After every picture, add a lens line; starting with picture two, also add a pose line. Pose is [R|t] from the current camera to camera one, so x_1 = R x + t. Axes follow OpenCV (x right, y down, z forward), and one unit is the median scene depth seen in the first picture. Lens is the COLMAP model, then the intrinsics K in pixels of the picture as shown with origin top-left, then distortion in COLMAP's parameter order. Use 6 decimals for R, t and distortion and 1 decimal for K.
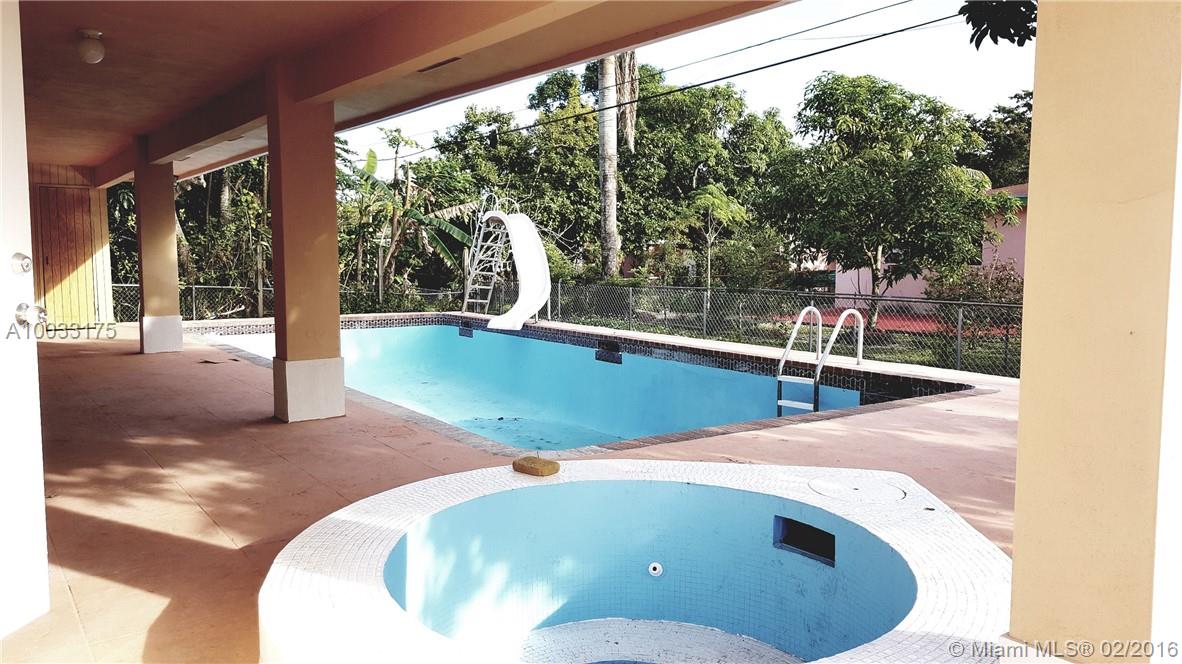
lens RADIAL K [[844.7, 0, 591.0], [0, 844.7, 332.0], [0, 0, 1]] dist [0.110504, -0.137982]
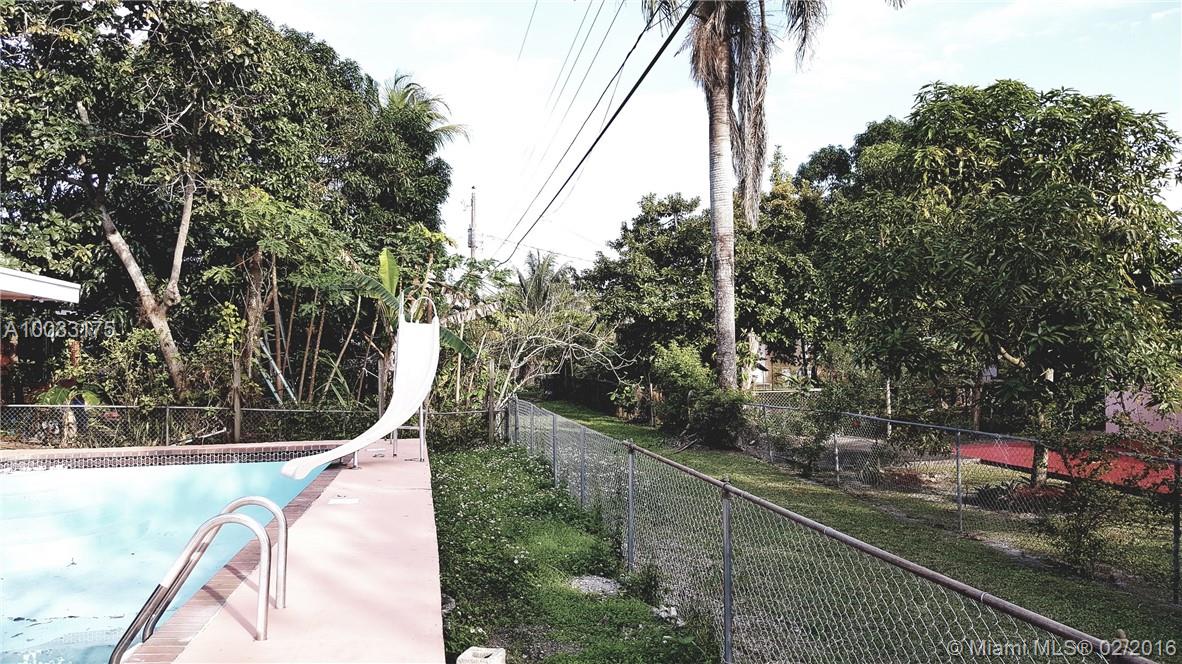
lens RADIAL K [[844.7, 0, 591.0], [0, 844.7, 332.0], [0, 0, 1]] dist [0.110504, -0.137982]
pose [[0.894790, -0.030689, -0.445431, 0.355599], [-0.022800, 0.993193, -0.114230, -0.036877], [0.445905, 0.112368, 0.887999, 0.355256]]
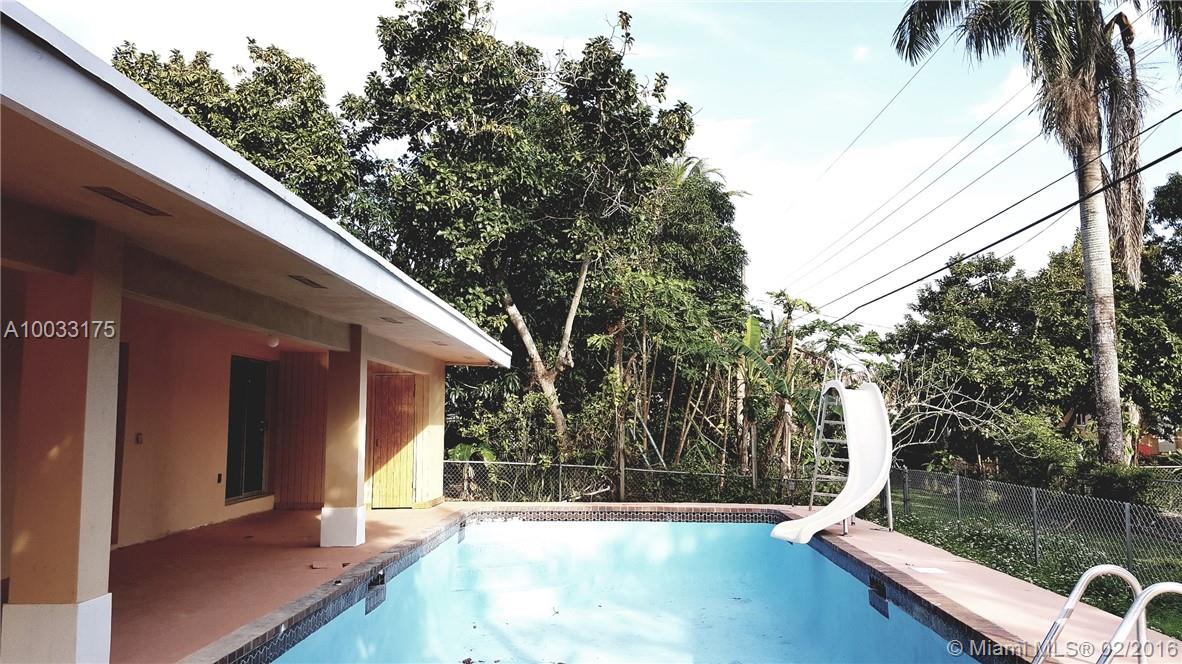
lens RADIAL K [[844.7, 0, 591.0], [0, 844.7, 332.0], [0, 0, 1]] dist [0.110504, -0.137982]
pose [[0.791646, -0.068310, -0.607150, 0.171027], [-0.052982, 0.982312, -0.179601, -0.029307], [0.608679, 0.174348, 0.774024, 0.222004]]
